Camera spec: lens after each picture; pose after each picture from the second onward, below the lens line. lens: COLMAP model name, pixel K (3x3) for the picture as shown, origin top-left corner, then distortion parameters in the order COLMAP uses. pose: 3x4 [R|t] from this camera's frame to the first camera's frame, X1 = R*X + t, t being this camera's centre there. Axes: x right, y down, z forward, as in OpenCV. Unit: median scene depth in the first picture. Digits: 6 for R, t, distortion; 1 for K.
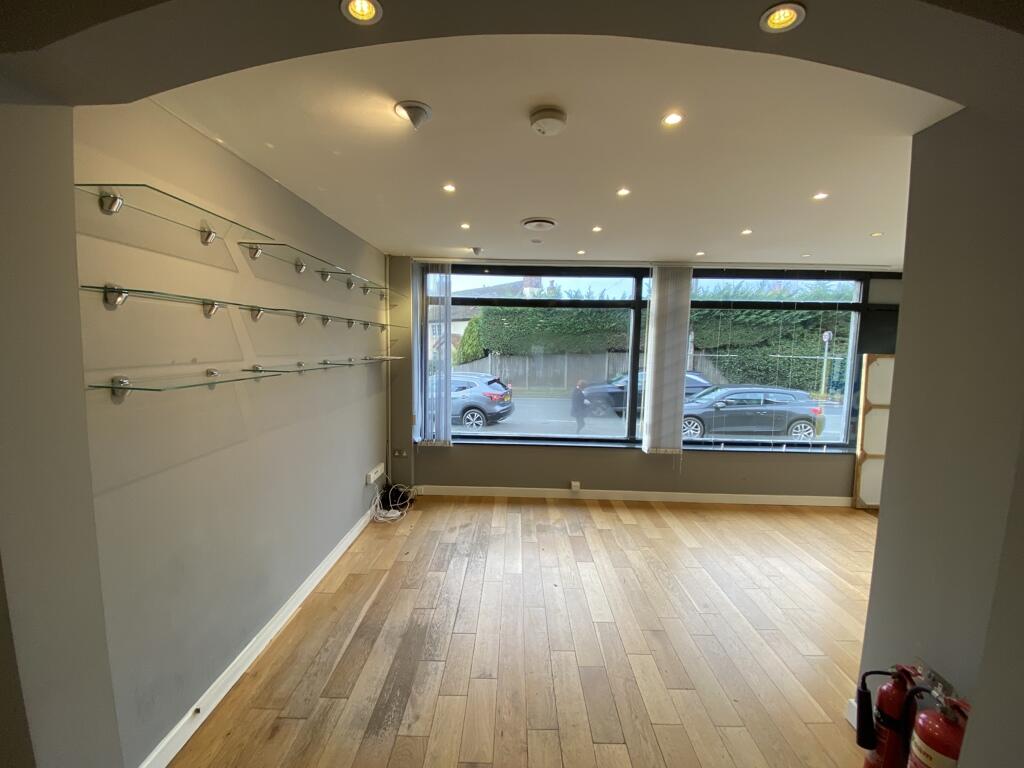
lens RADIAL K [[407.7, 0, 512.0], [0, 407.7, 384.0], [0, 0, 1]] dist [0.000637, -0.012652]
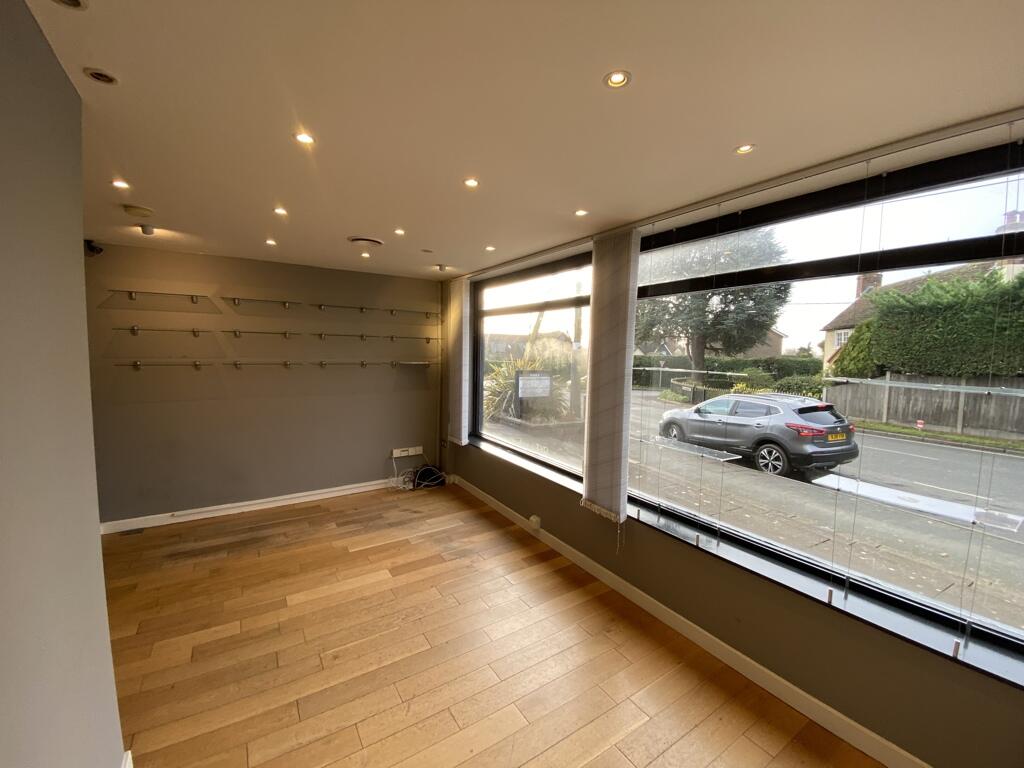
lens RADIAL K [[419.6, 0, 509.5], [0, 419.6, 378.8], [0, 0, 1]] dist [0.042061, -0.027108]
pose [[0.559076, 0.054106, -0.827349, 0.913479], [-0.092551, 0.995705, 0.002576, -0.045097], [0.823935, 0.075132, 0.561682, 0.489409]]
